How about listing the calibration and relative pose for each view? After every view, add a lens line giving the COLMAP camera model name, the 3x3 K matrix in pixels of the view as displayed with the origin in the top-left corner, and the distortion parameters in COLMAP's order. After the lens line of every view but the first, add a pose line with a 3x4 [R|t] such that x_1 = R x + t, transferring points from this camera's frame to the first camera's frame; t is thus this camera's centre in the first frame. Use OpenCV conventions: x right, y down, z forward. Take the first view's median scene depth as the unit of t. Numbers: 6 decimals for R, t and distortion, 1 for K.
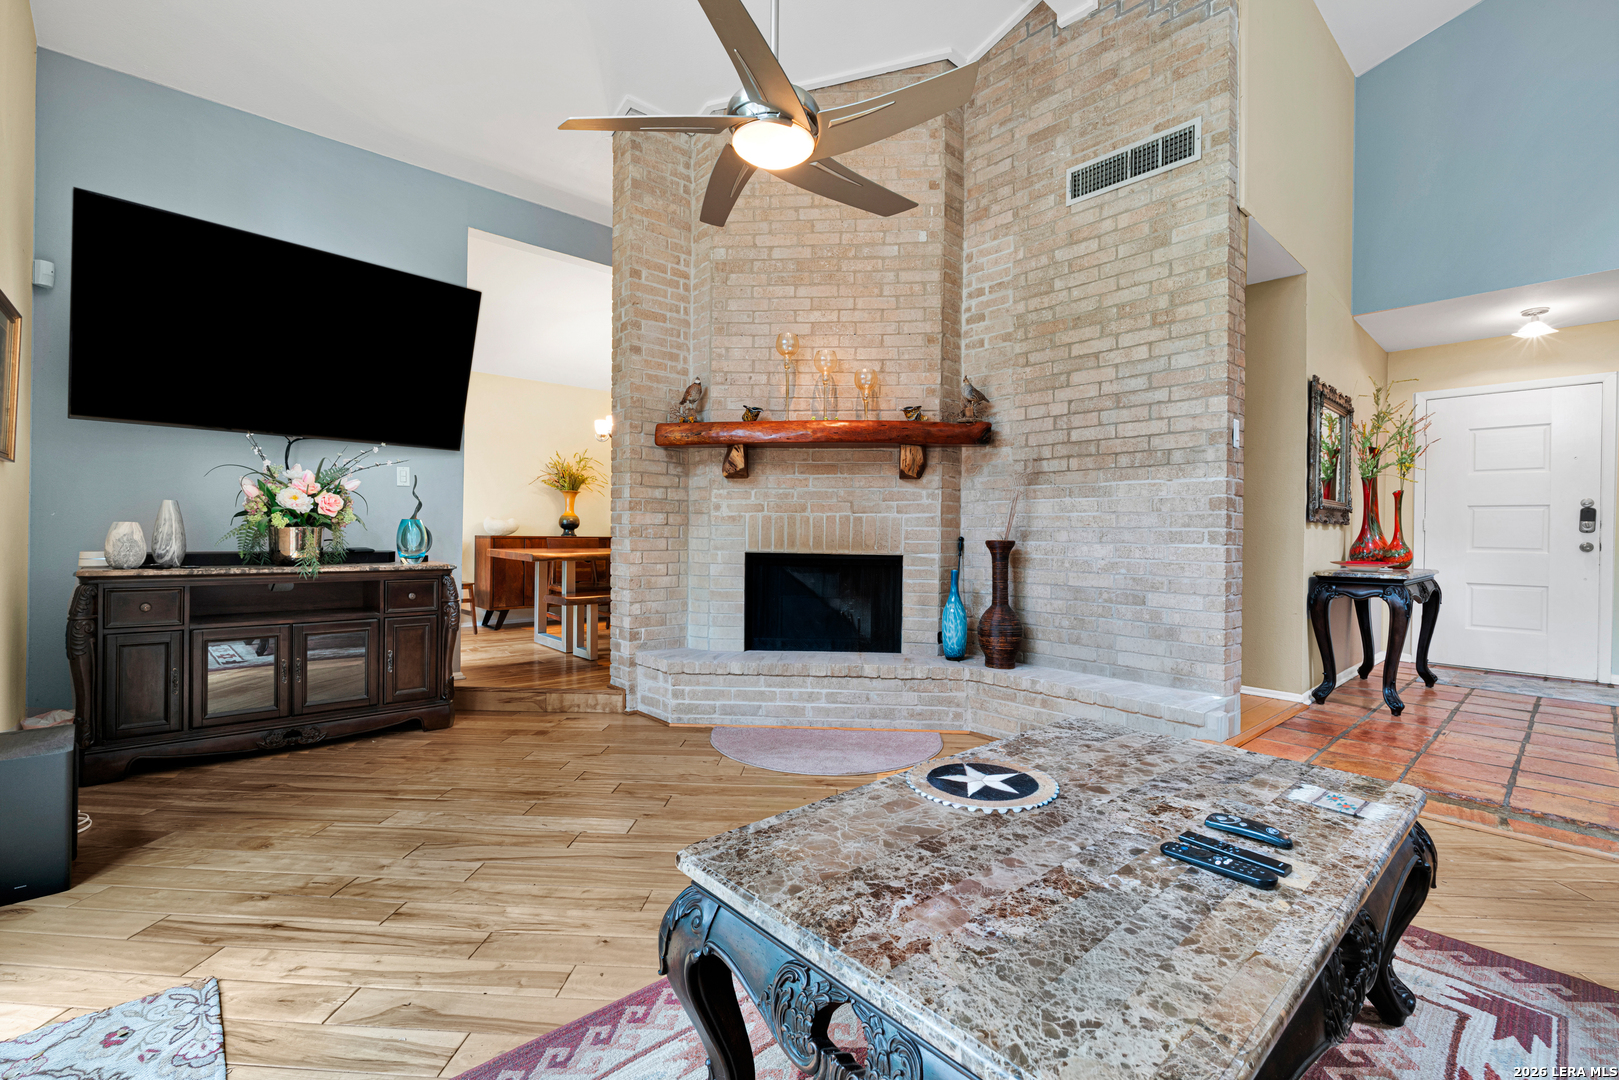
lens RADIAL K [[714.7, 0, 809.5], [0, 714.7, 540.0], [0, 0, 1]] dist [-0.000215, -0.000072]
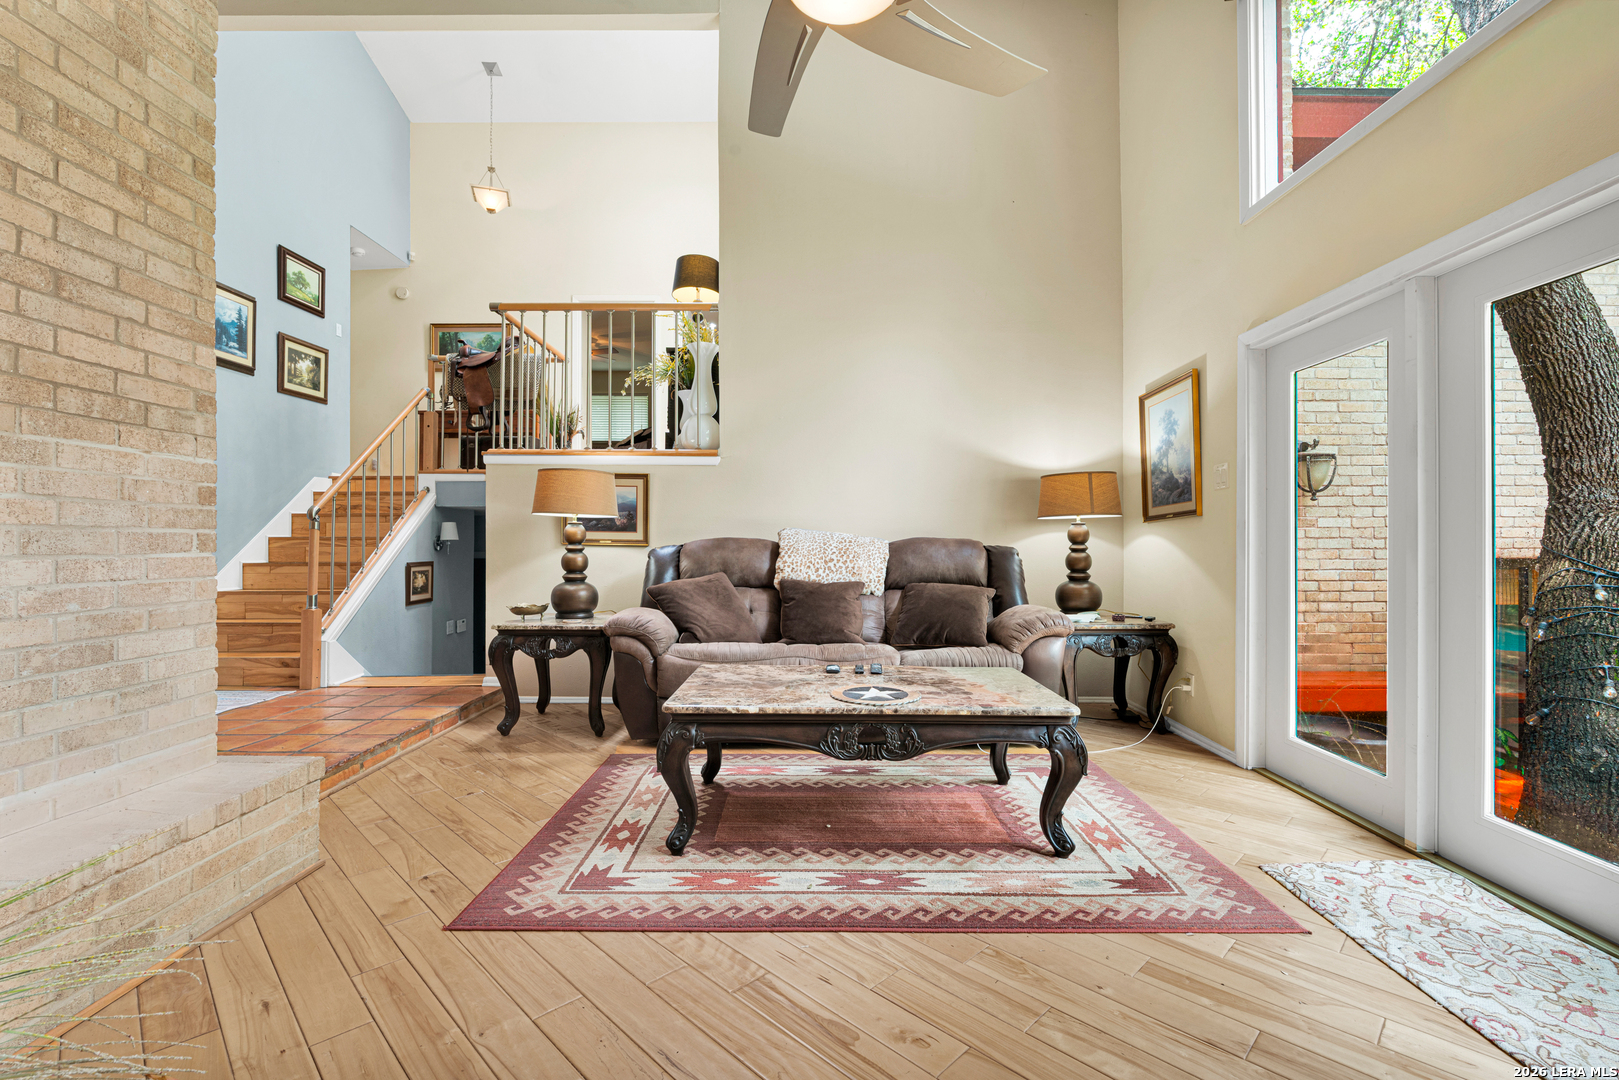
lens RADIAL K [[714.7, 0, 809.5], [0, 714.7, 540.0], [0, 0, 1]] dist [-0.000215, -0.000072]
pose [[-0.738094, -0.009971, 0.674624, -0.342299], [-0.004418, 0.999941, 0.009946, -0.015043], [-0.674684, 0.004361, -0.738094, 1.053345]]
